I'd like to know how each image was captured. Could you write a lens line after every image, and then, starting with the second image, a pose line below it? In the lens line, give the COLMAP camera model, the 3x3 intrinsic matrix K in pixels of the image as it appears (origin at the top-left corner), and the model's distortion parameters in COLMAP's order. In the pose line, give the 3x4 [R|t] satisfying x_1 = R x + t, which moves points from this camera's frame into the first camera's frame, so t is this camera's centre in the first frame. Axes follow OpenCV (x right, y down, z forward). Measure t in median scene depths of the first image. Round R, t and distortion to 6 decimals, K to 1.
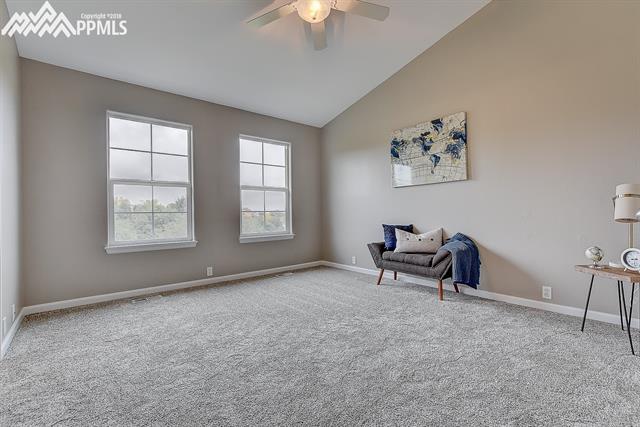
lens RADIAL K [[280.6, 0, 322.3], [0, 280.6, 212.9], [0, 0, 1]] dist [-0.002314, 0.000198]
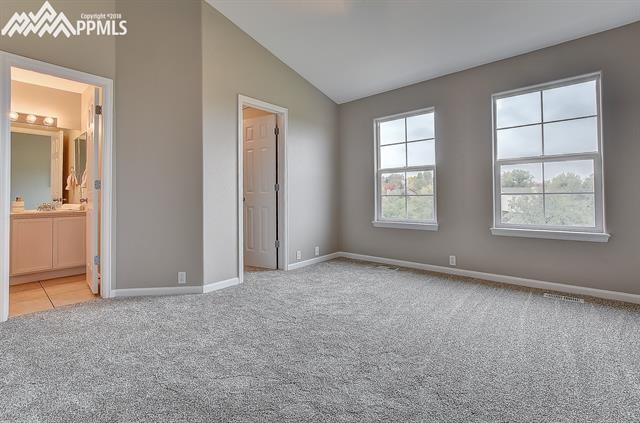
lens RADIAL K [[312.4, 0, 319.0], [0, 312.4, 188.1], [0, 0, 1]] dist [0.000213, -0.000006]
pose [[0.120020, -0.020124, -0.992568, 0.576324], [0.005780, 0.999792, -0.019571, -0.007717], [0.992755, -0.003389, 0.120111, 0.475629]]
